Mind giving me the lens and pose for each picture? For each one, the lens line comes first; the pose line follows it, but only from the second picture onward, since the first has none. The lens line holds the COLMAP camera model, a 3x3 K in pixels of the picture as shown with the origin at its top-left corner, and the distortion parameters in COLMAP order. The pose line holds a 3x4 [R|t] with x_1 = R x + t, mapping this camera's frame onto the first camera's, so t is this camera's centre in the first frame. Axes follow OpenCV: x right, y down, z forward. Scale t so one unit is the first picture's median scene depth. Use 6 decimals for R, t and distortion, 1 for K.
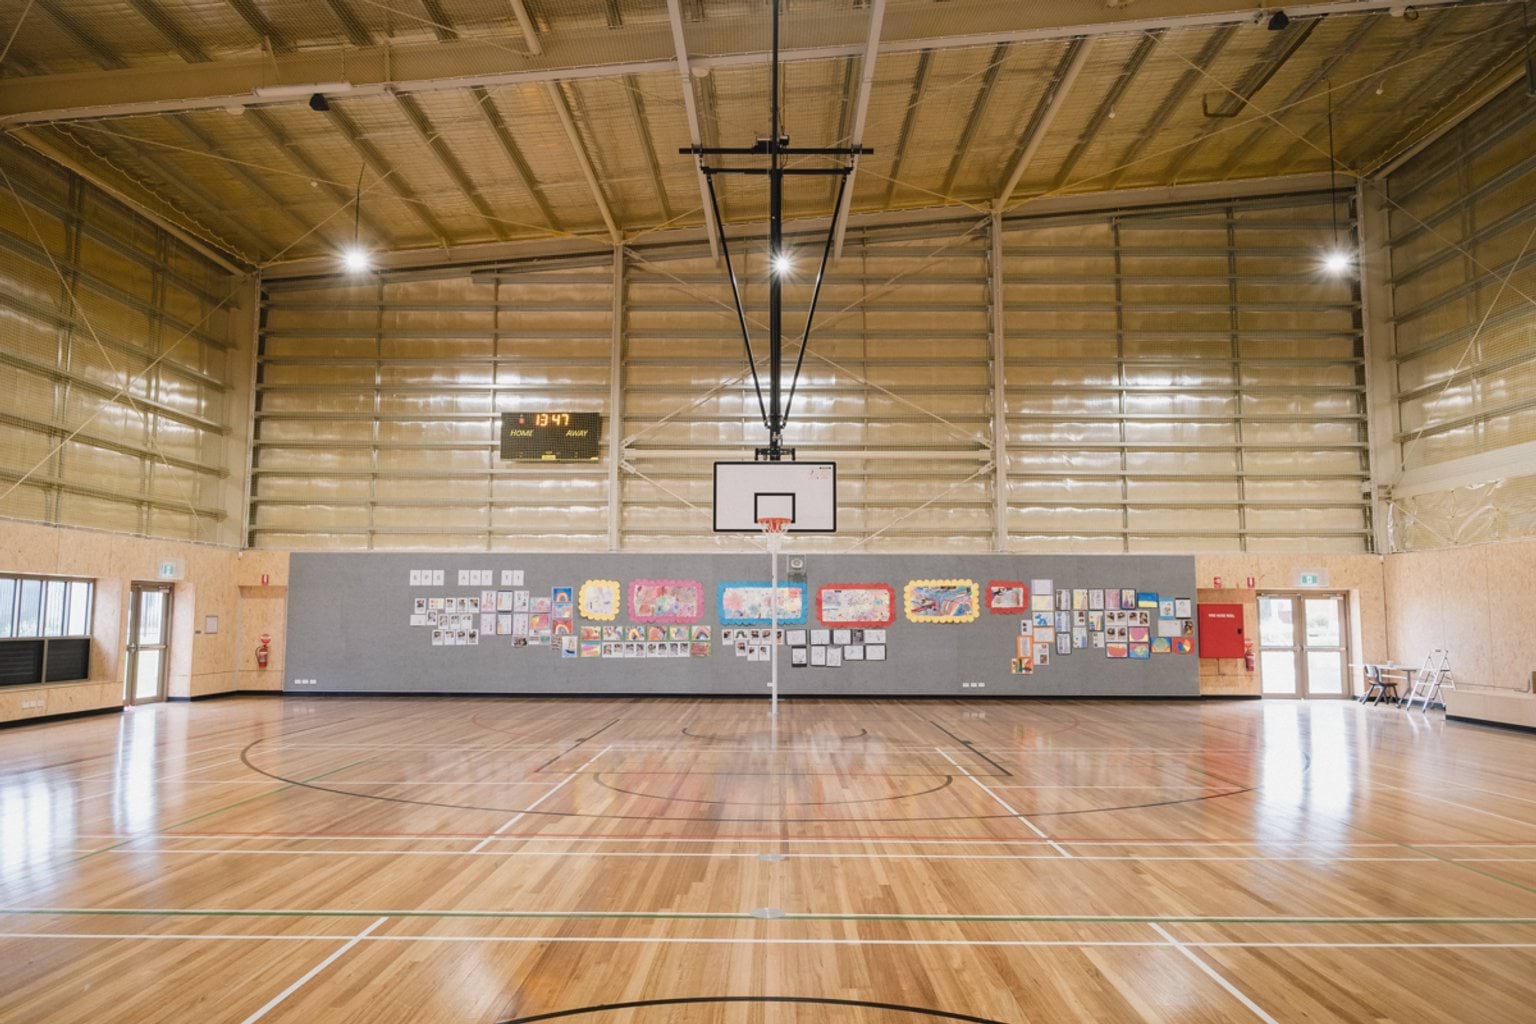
lens RADIAL K [[1066.3, 0, 768.0], [0, 1066.3, 512.0], [0, 0, 1]] dist [-0.002391, -0.002300]
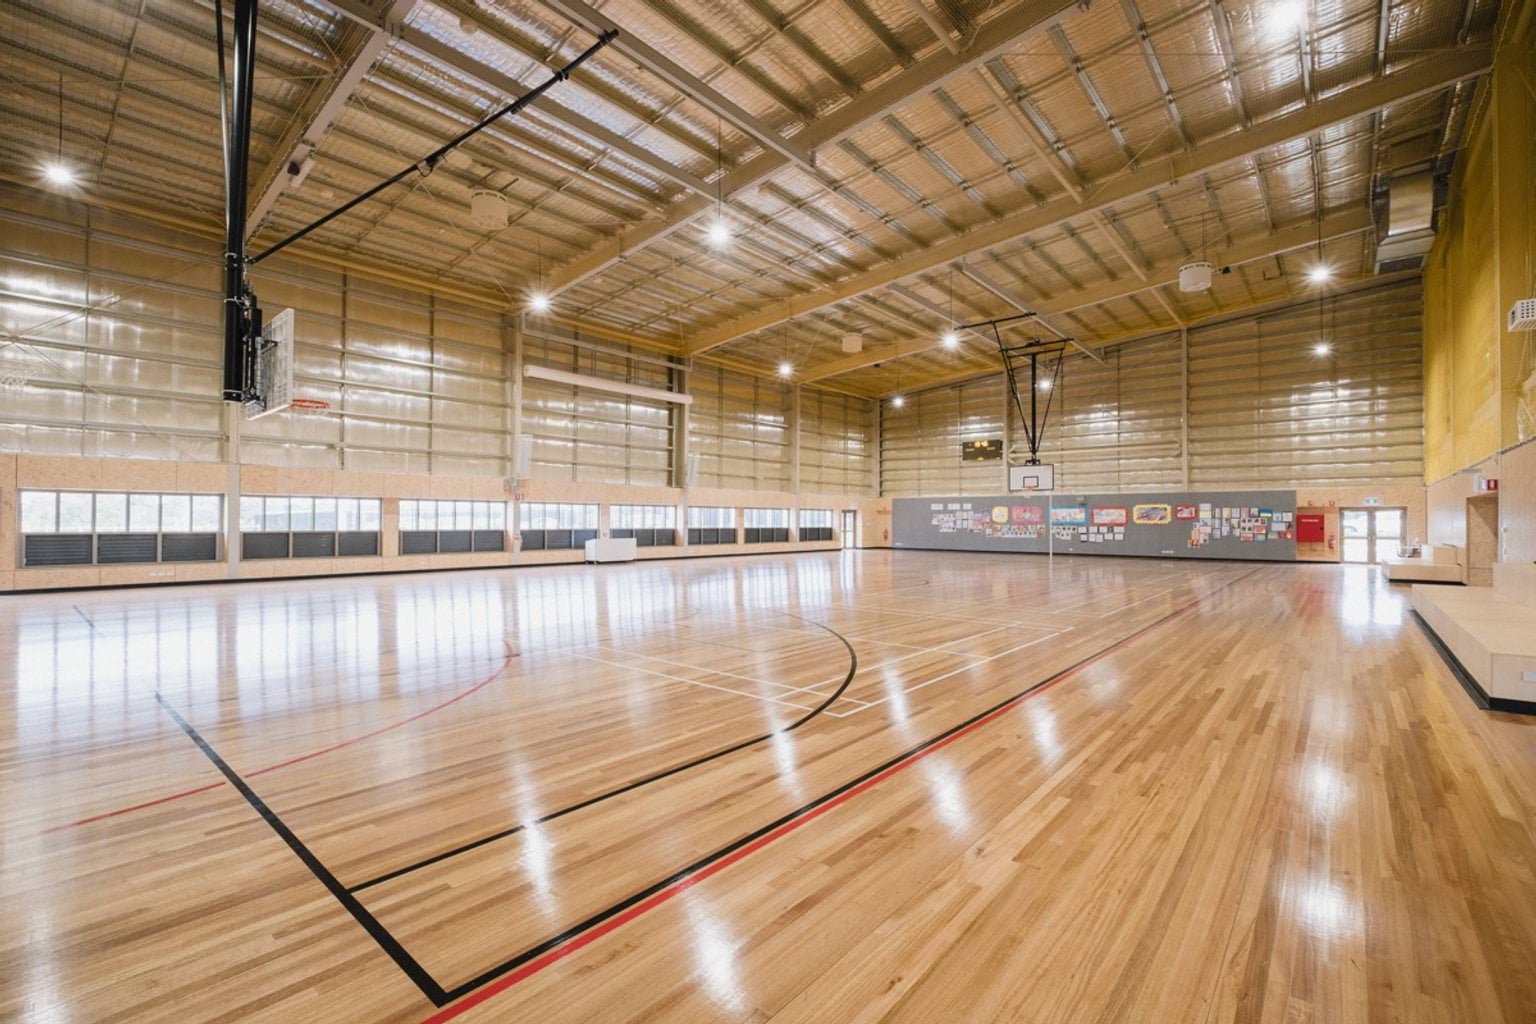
lens RADIAL K [[673.0, 0, 768.0], [0, 673.0, 512.0], [0, 0, 1]] dist [0.001706, 0.000311]
pose [[0.762143, -0.009213, -0.647344, 0.461299], [0.064753, 0.995970, 0.062061, -0.059375], [0.644163, -0.089216, 0.759667, -0.577451]]
